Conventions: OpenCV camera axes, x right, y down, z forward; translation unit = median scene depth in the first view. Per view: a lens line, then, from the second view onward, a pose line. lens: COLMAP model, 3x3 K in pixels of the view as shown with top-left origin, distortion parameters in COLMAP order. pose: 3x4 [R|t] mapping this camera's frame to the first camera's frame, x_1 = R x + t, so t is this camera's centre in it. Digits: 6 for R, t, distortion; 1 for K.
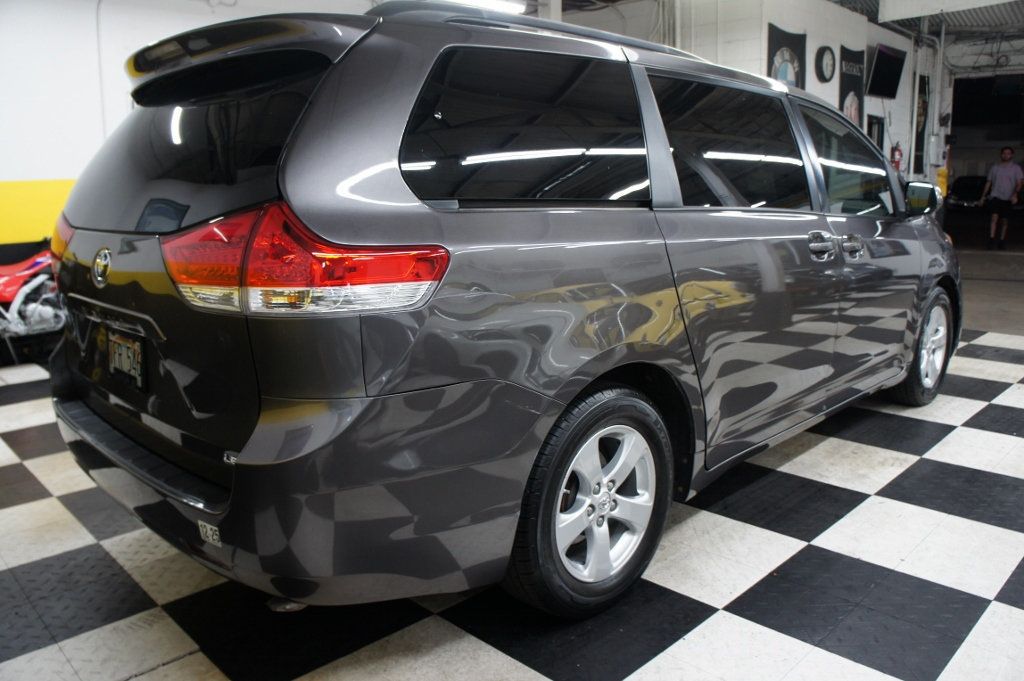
lens RADIAL K [[796.2, 0, 512.0], [0, 796.2, 340.5], [0, 0, 1]] dist [-0.177875, 0.113679]
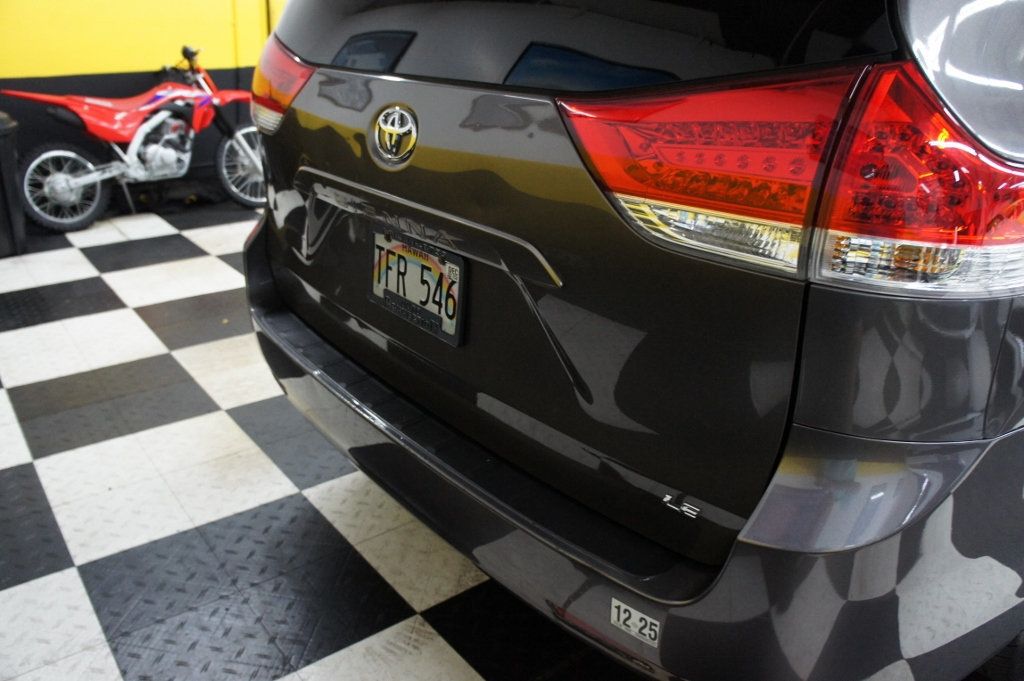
lens RADIAL K [[796.2, 0, 512.0], [0, 796.2, 340.5], [0, 0, 1]] dist [-0.177875, 0.113679]
pose [[0.994097, 0.079291, -0.074050, -0.268152], [-0.063837, 0.979375, 0.191701, -0.043348], [0.087723, -0.185843, 0.978656, 0.256831]]
